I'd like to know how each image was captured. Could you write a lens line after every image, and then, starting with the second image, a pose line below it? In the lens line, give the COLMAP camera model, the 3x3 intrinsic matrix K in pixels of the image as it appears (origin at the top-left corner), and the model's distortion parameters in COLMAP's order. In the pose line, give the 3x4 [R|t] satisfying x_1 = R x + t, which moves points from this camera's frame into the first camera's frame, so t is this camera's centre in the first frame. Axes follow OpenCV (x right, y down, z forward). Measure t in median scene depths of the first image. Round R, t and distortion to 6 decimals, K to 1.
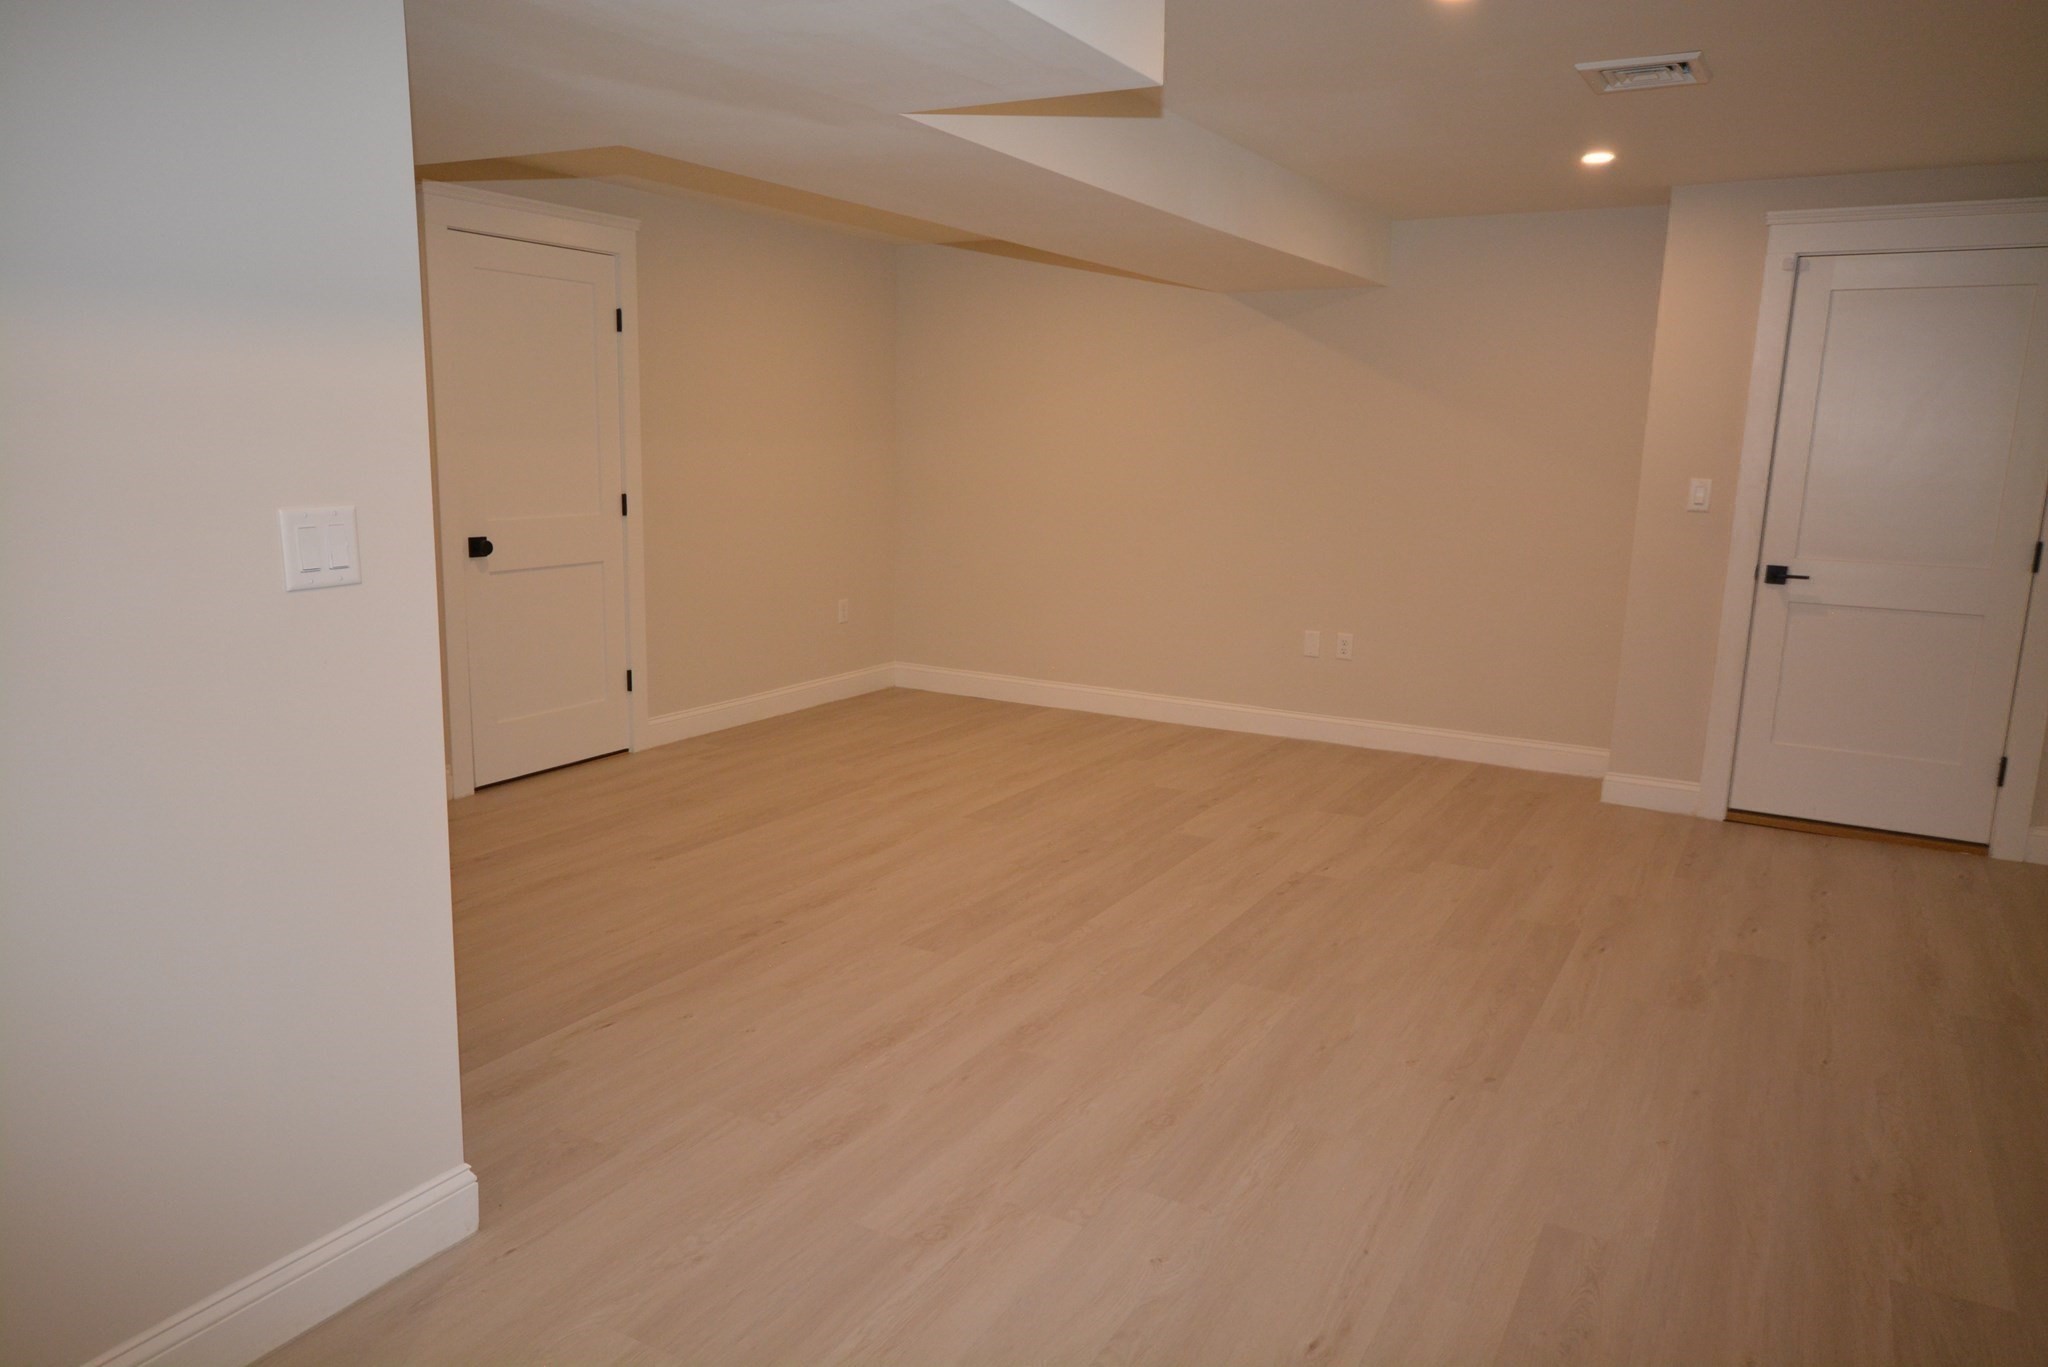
lens RADIAL K [[1389.7, 0, 1034.8], [0, 1389.7, 697.0], [0, 0, 1]] dist [0.012612, 0.007329]
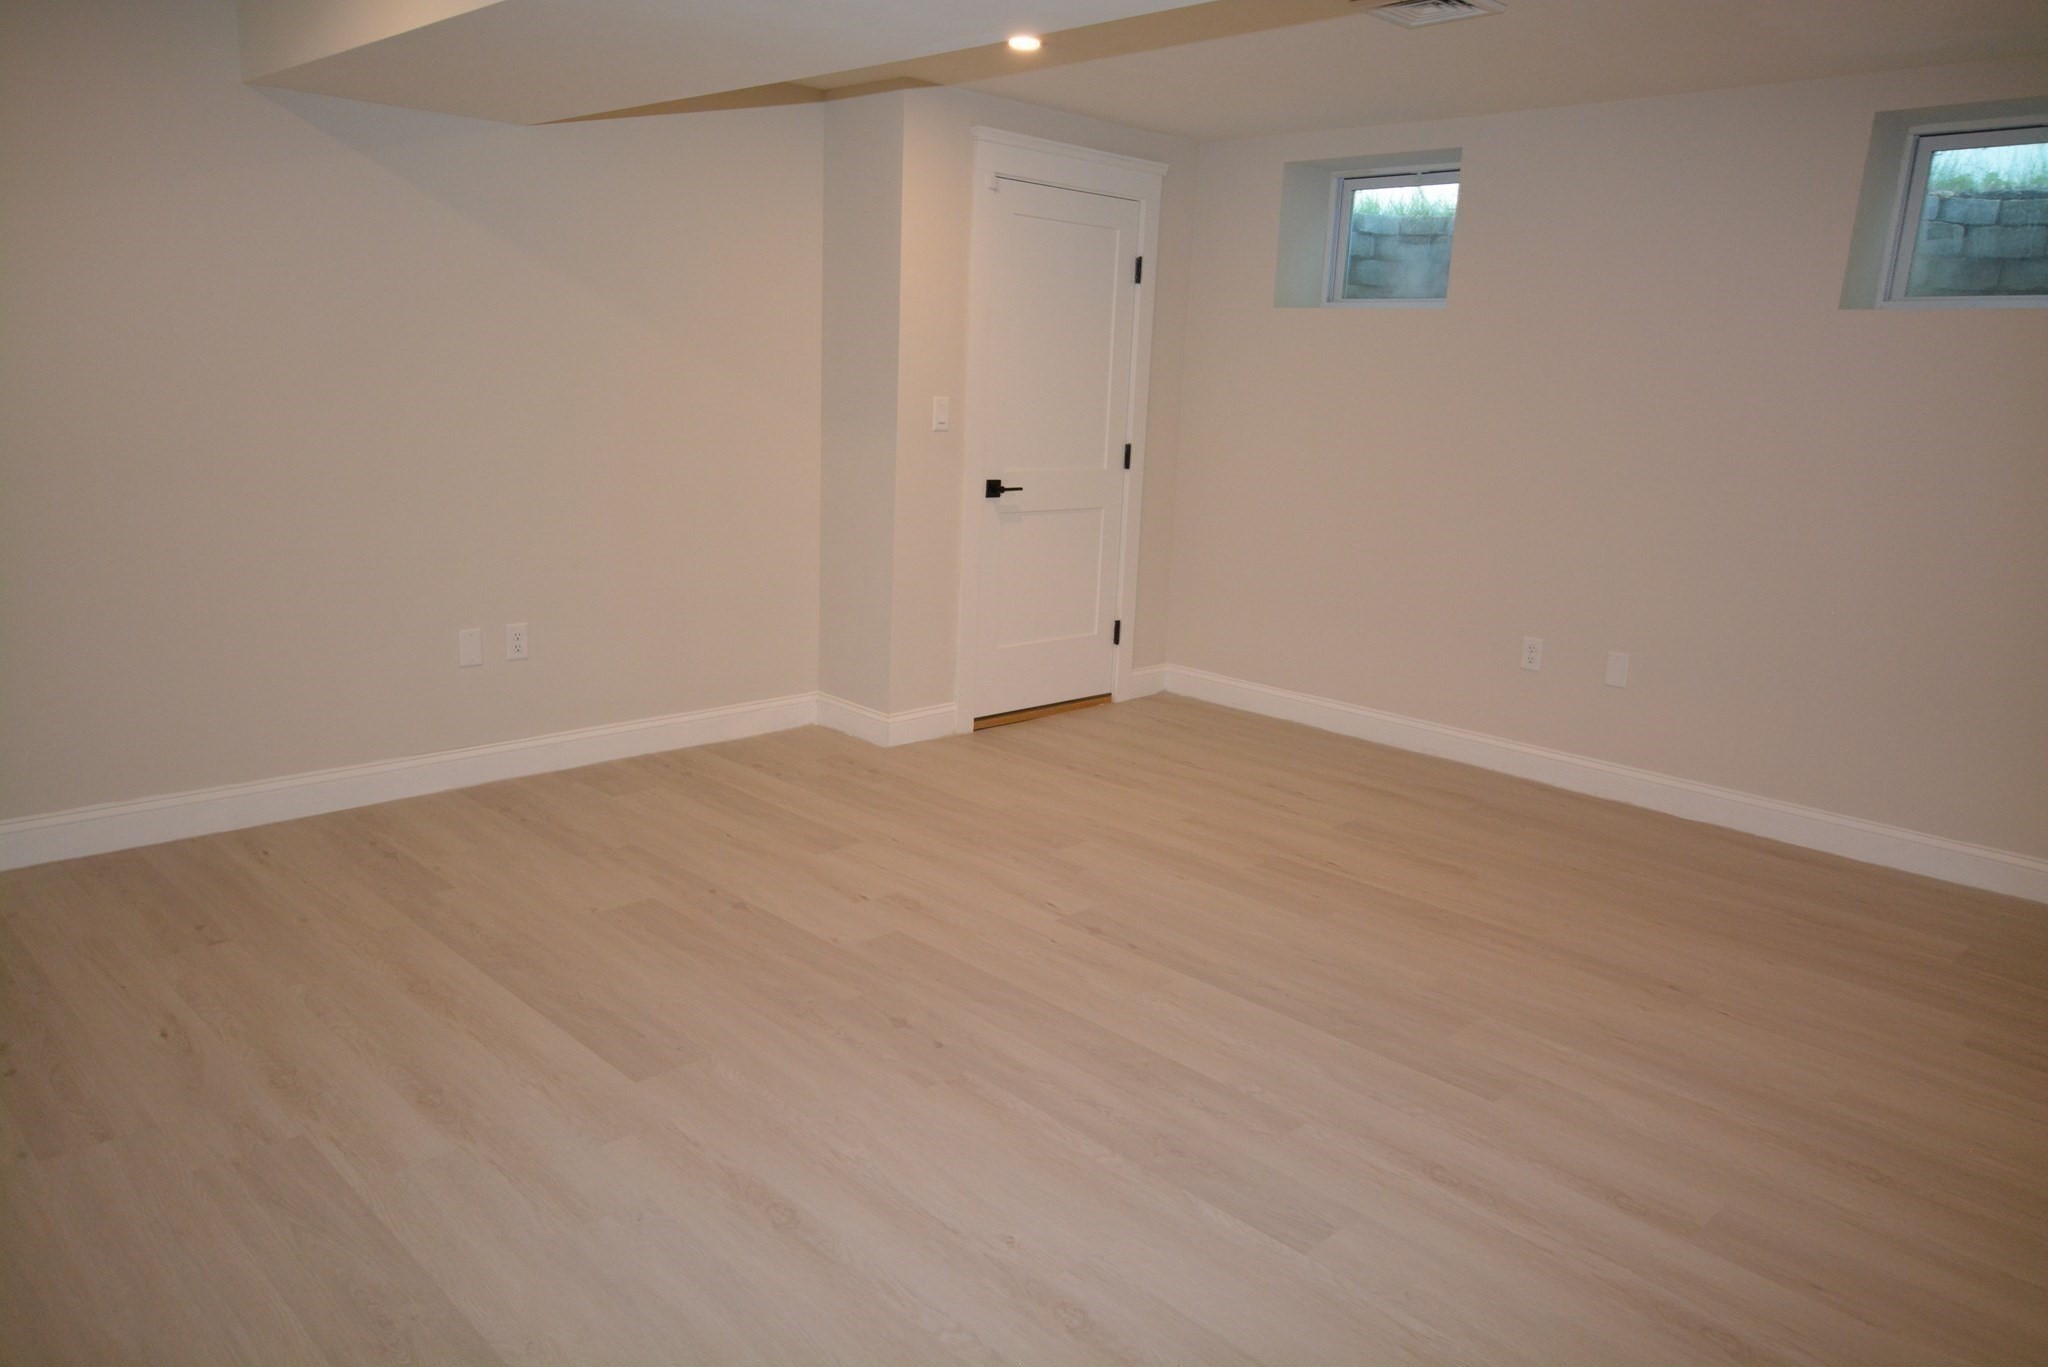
lens RADIAL K [[1389.7, 0, 1023.6], [0, 1389.7, 691.4], [0, 0, 1]] dist [0.012612, 0.007329]
pose [[0.292700, -0.227605, 0.928721, -0.451497], [0.148893, 0.970259, 0.190859, -0.133415], [-0.944541, 0.082416, 0.317884, 0.652375]]
